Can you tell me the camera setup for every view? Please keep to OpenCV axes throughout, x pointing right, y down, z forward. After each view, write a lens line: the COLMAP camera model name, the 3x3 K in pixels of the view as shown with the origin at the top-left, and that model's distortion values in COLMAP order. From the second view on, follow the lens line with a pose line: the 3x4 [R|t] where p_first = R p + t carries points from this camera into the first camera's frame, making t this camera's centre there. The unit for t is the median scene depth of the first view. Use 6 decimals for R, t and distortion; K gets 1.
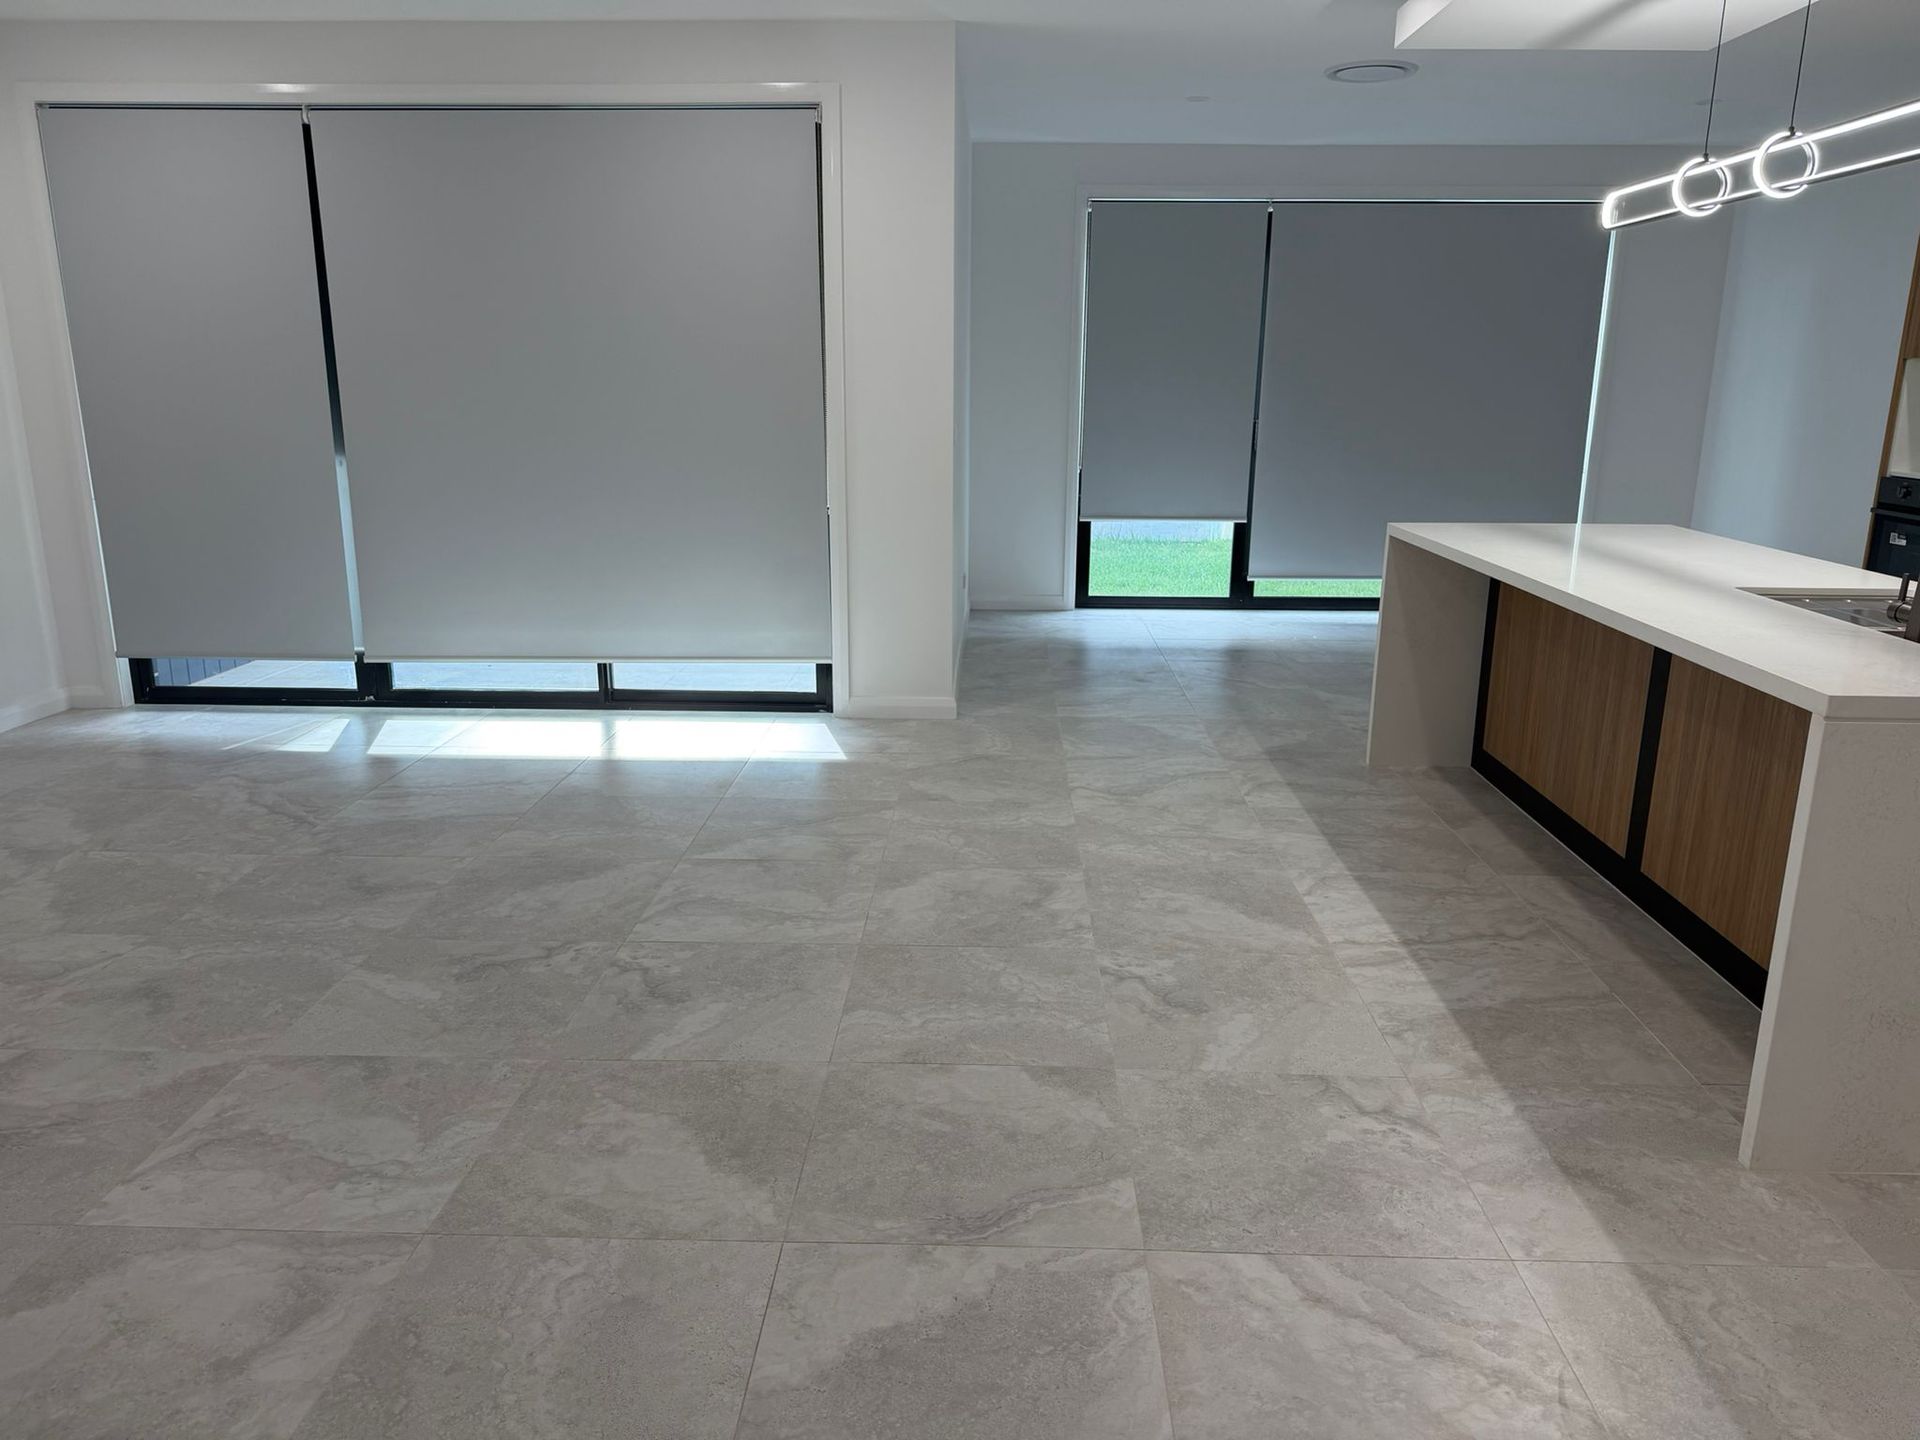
lens RADIAL K [[1341.1, 0, 960.0], [0, 1341.1, 720.0], [0, 0, 1]] dist [0.110307, -0.143591]
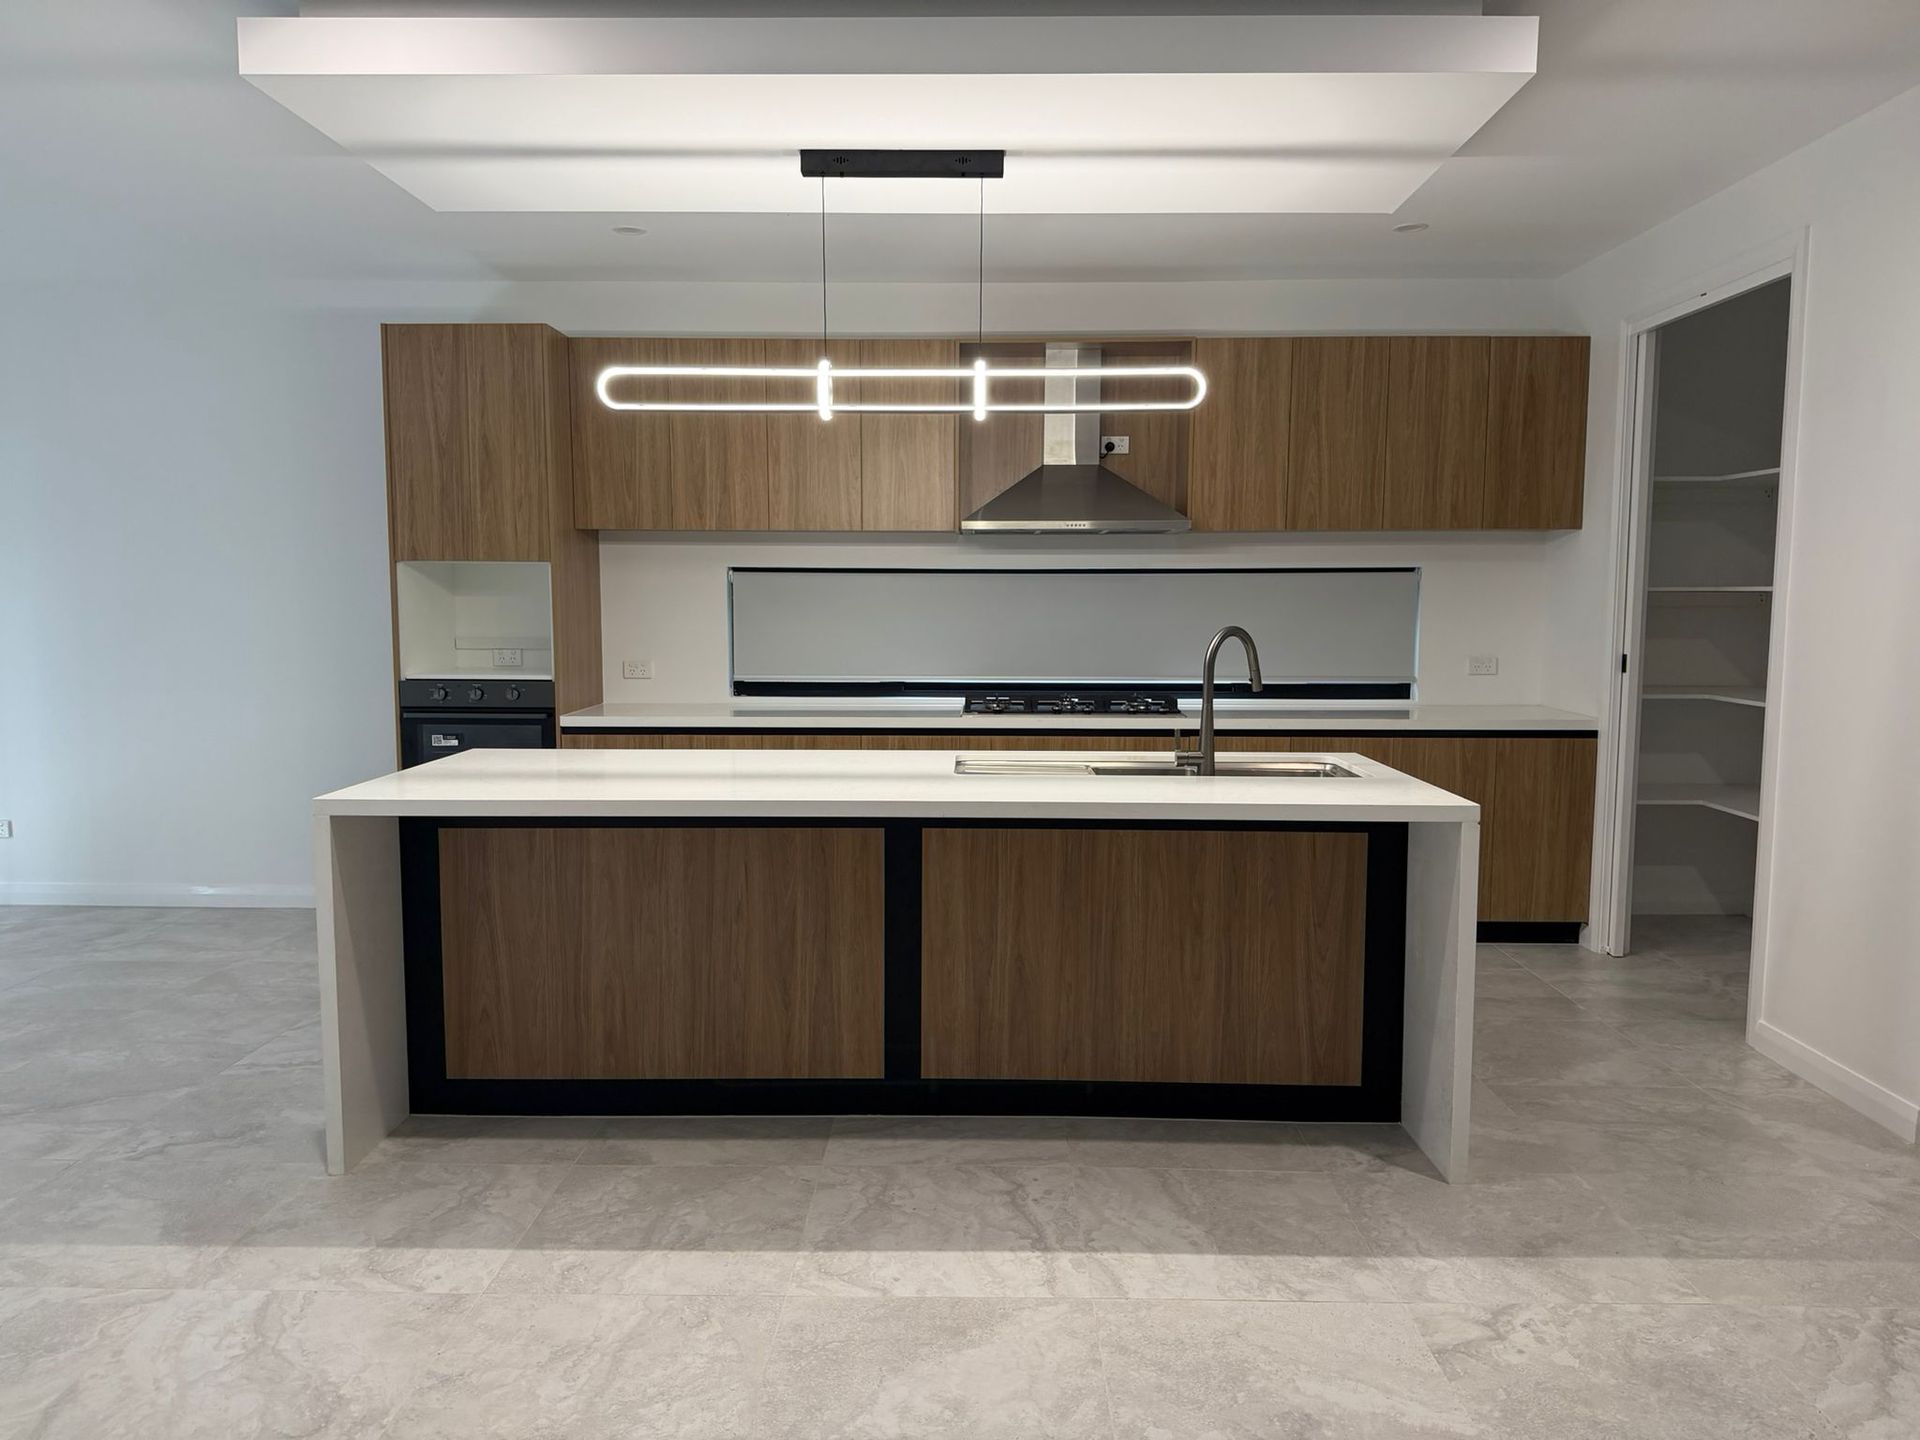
lens RADIAL K [[1358.4, 0, 960.0], [0, 1358.4, 720.0], [0, 0, 1]] dist [0.067057, -0.107259]
pose [[-0.020676, -0.099962, 0.994776, -0.426048], [0.245337, 0.964060, 0.101974, -0.222111], [-0.969217, 0.246164, 0.004591, 0.897947]]
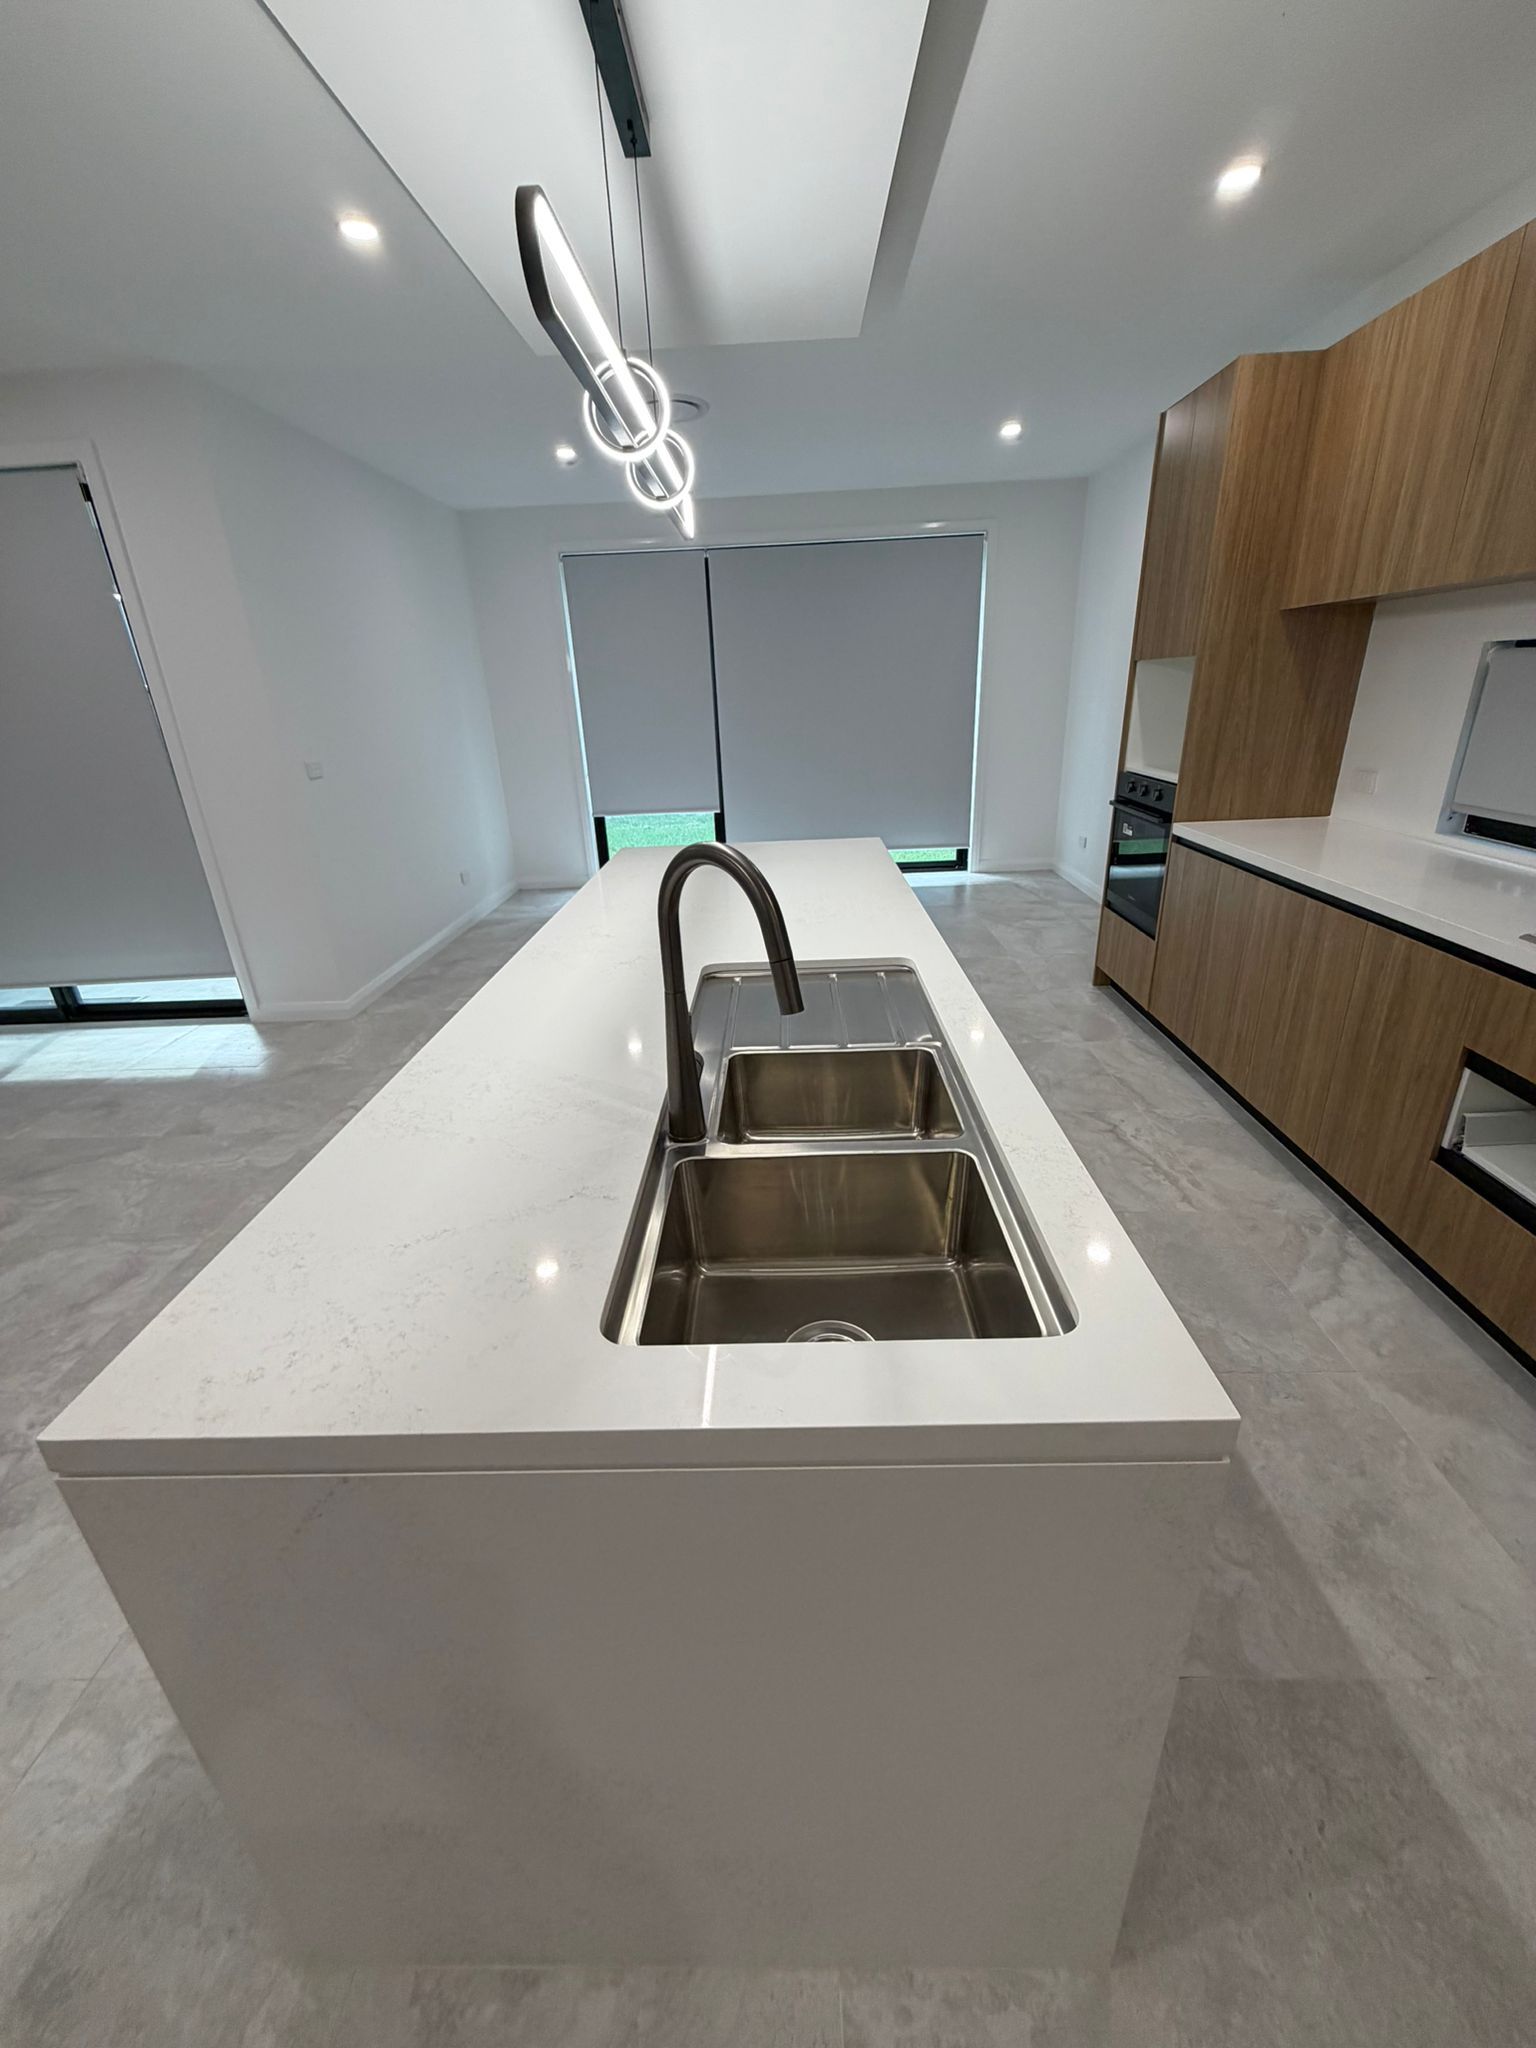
lens RADIAL K [[818.5, 0, 770.2], [0, 818.5, 1017.9], [0, 0, 1]] dist [0.000689, -0.000325]
pose [[0.998723, -0.049142, -0.011685, 0.559535], [0.050268, 0.989666, 0.134290, -0.120142], [0.004965, -0.134706, 0.990873, 0.441903]]
